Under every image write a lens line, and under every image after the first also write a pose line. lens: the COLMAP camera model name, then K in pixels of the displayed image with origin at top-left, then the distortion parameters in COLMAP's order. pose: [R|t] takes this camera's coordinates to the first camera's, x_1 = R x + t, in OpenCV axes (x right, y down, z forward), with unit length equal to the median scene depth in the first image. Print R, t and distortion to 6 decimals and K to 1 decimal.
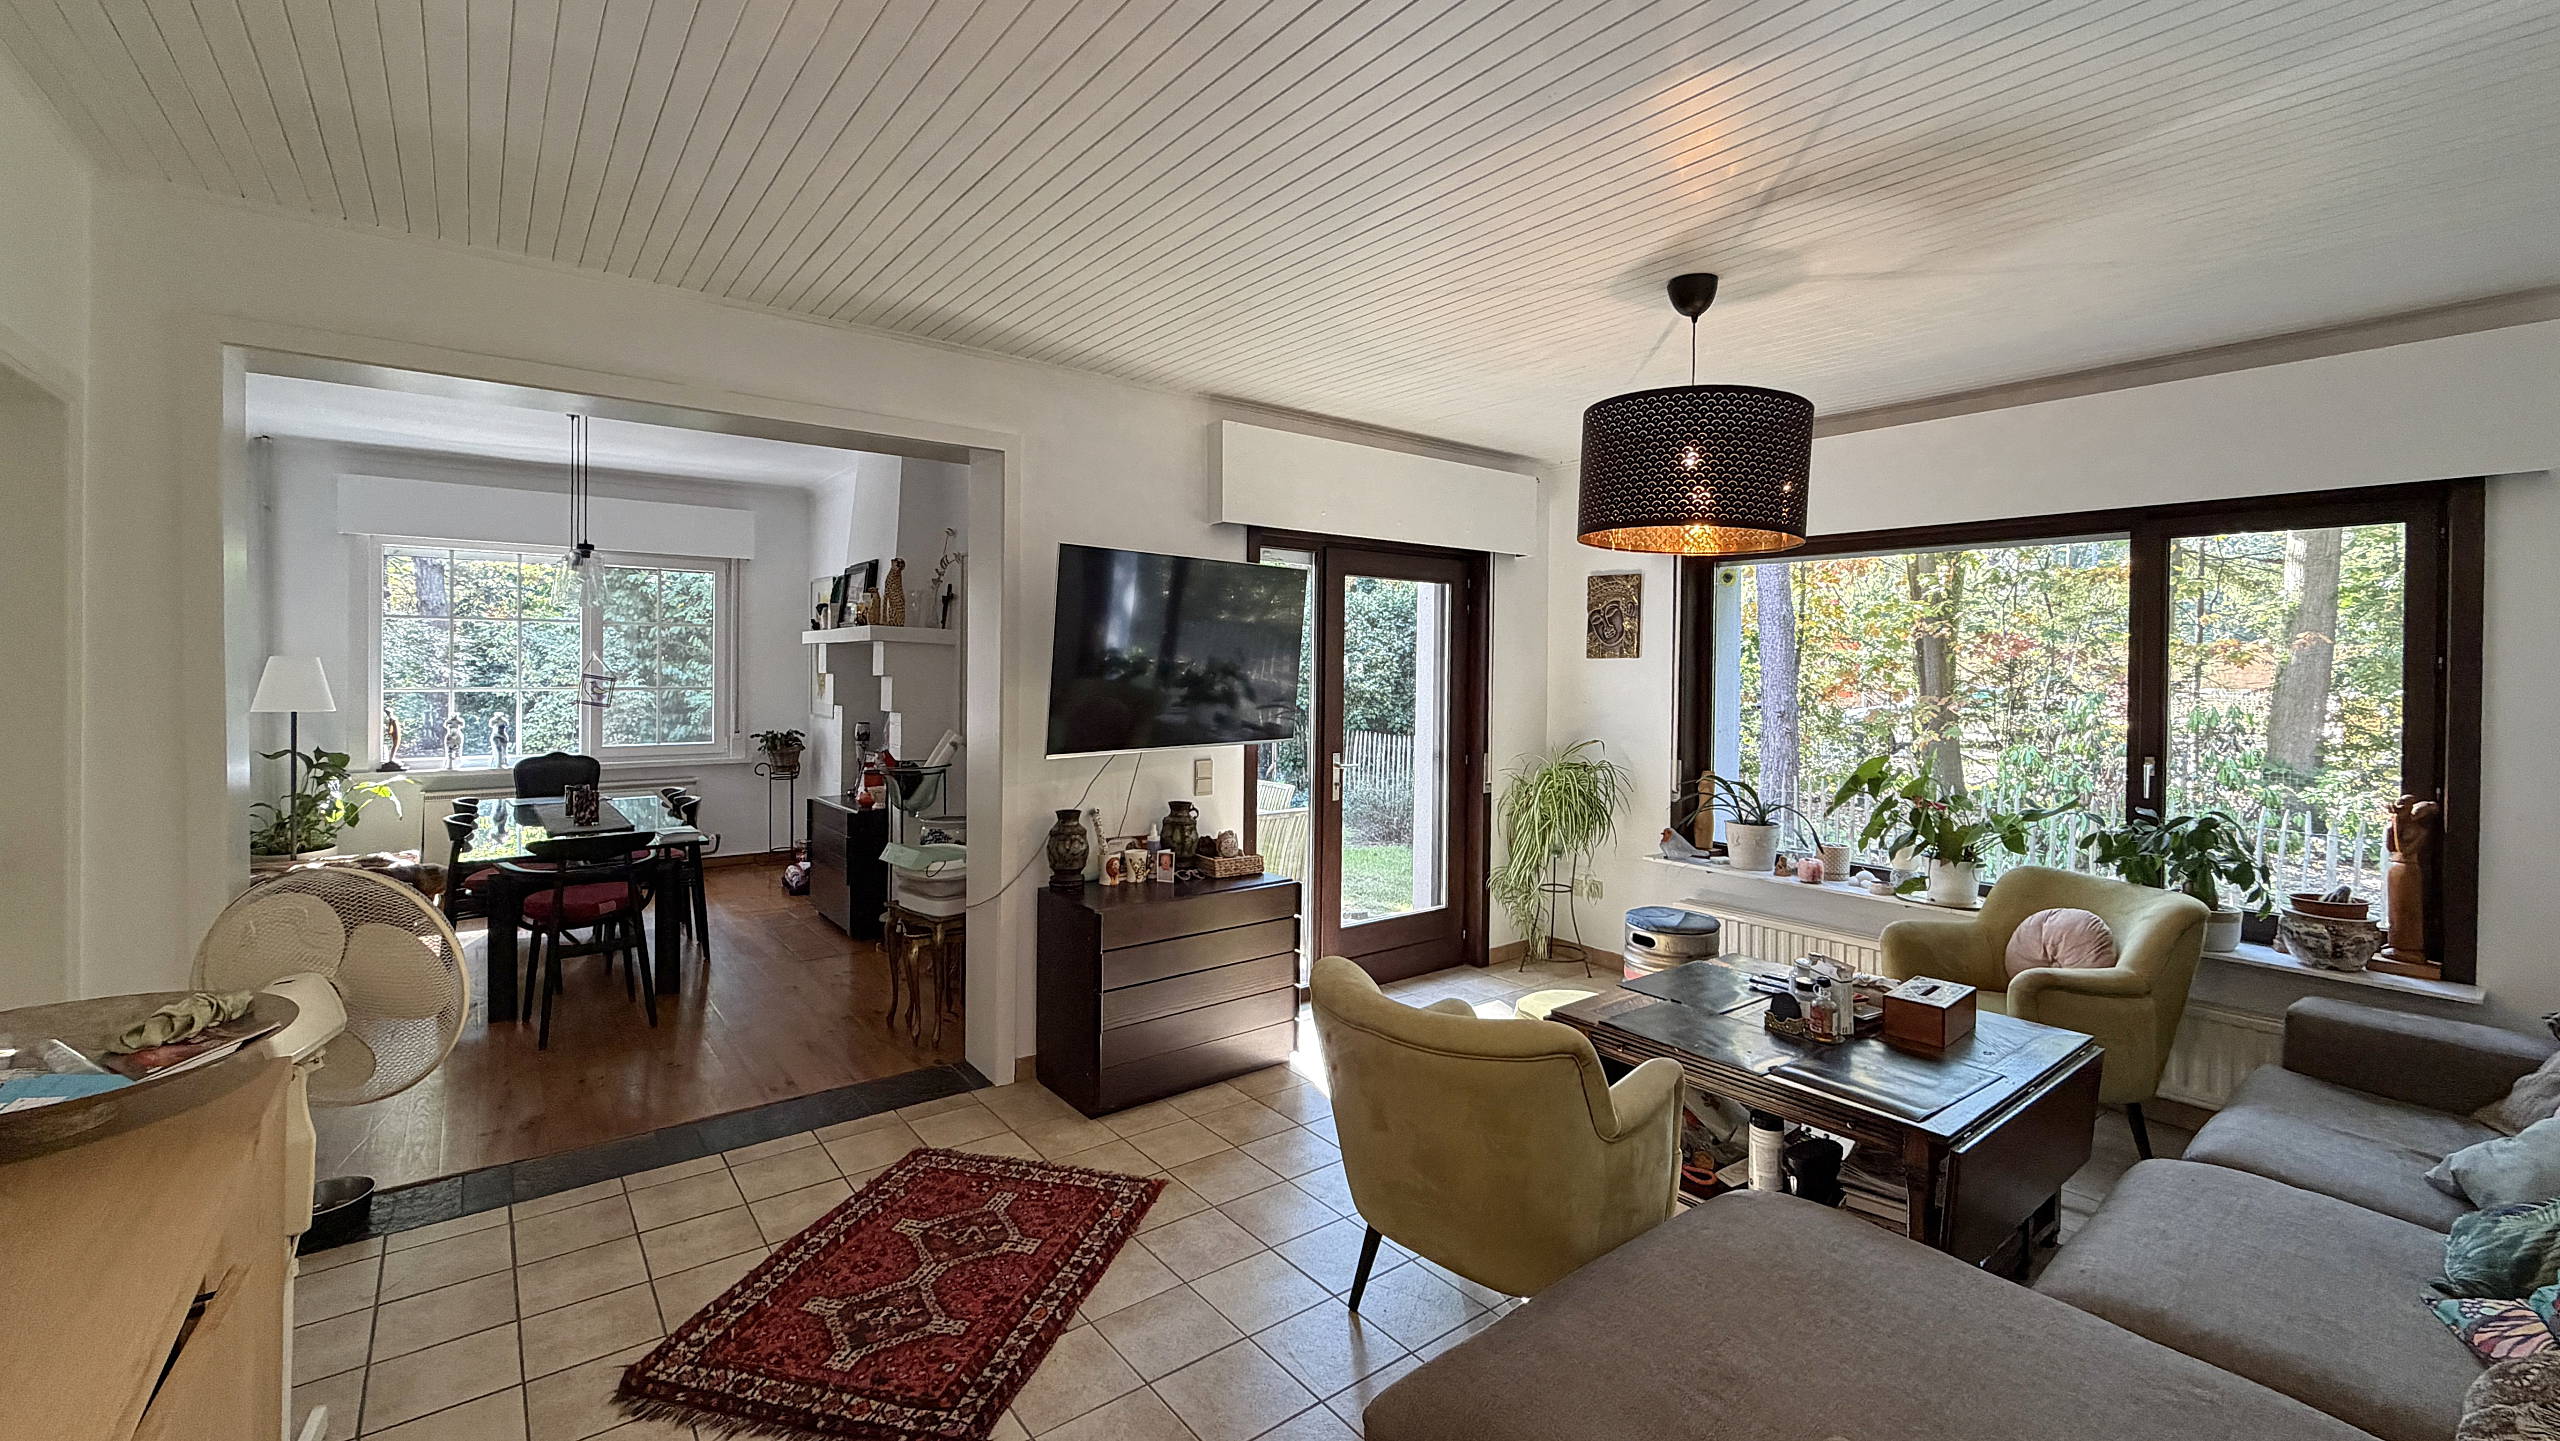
lens RADIAL K [[1120.2, 0, 1281.4], [0, 1120.2, 671.3], [0, 0, 1]] dist [0.001217, 0.000148]
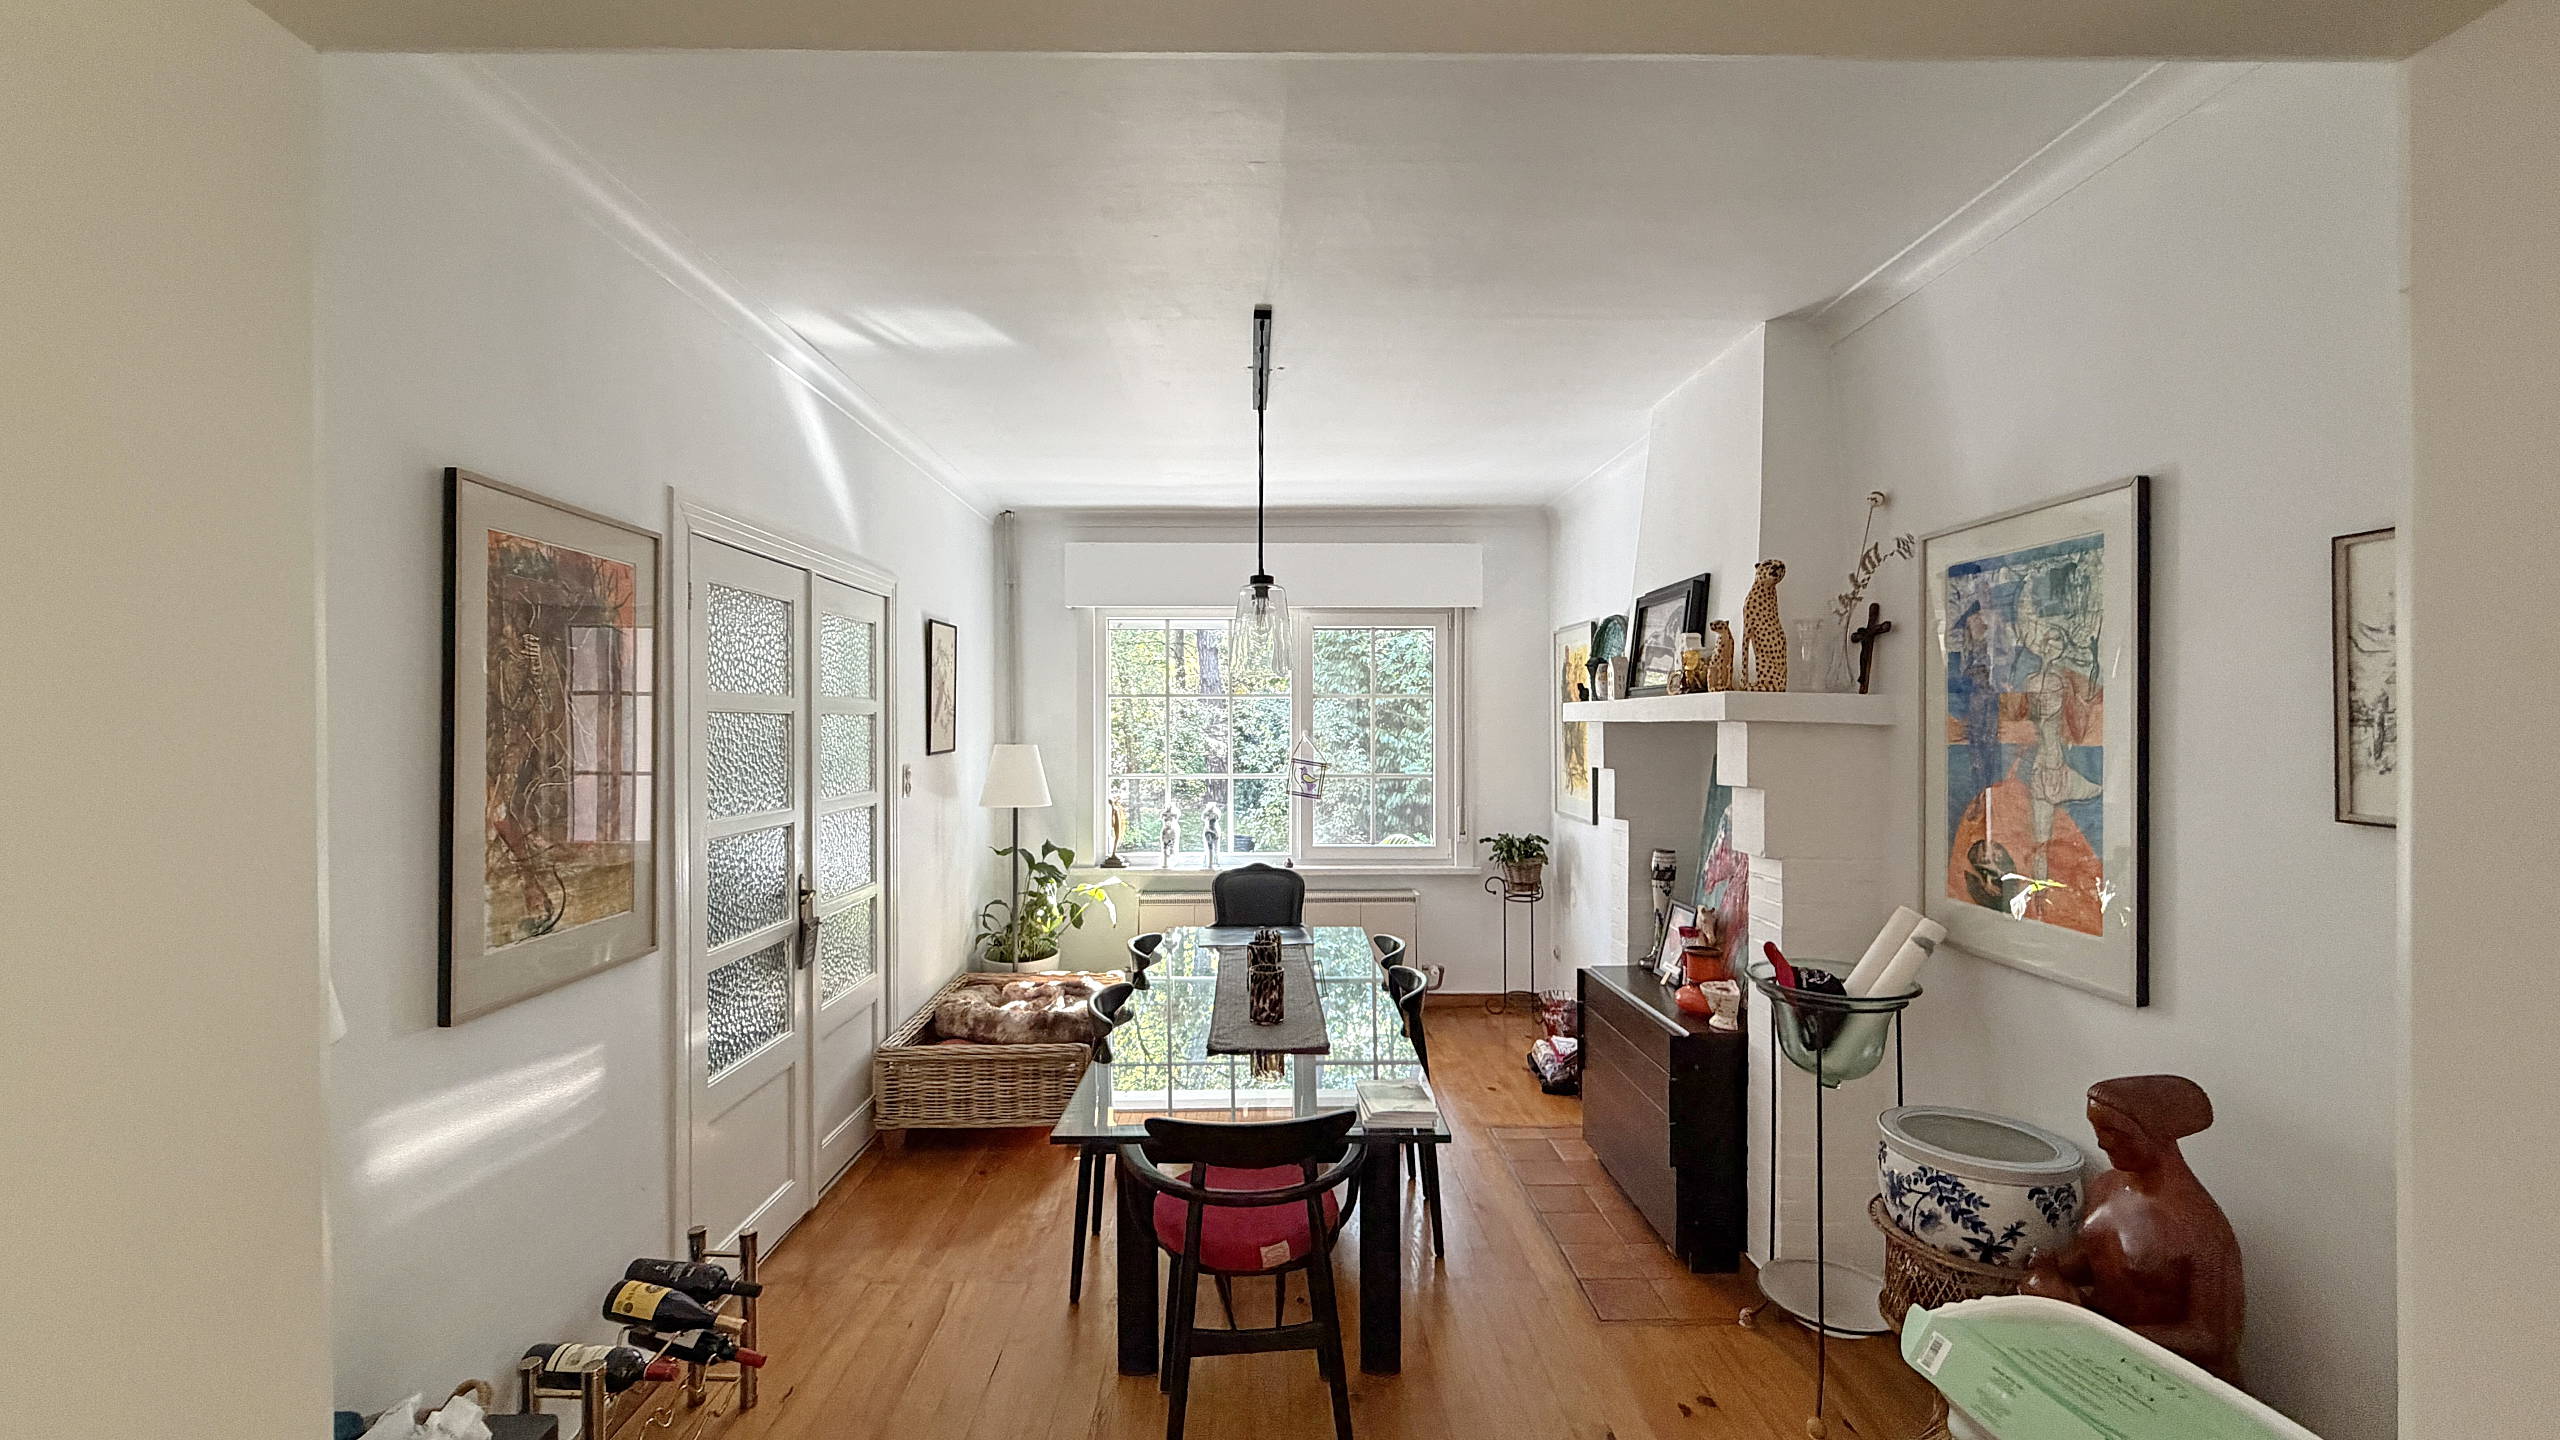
lens RADIAL K [[1046.5, 0, 1291.2], [0, 1046.5, 724.3], [0, 0, 1]] dist [-0.017865, -0.000083]
pose [[0.829905, -0.009697, -0.557821, -0.214021], [0.007626, 0.999953, -0.006038, -0.020168], [0.557853, 0.000757, 0.829940, 0.397517]]
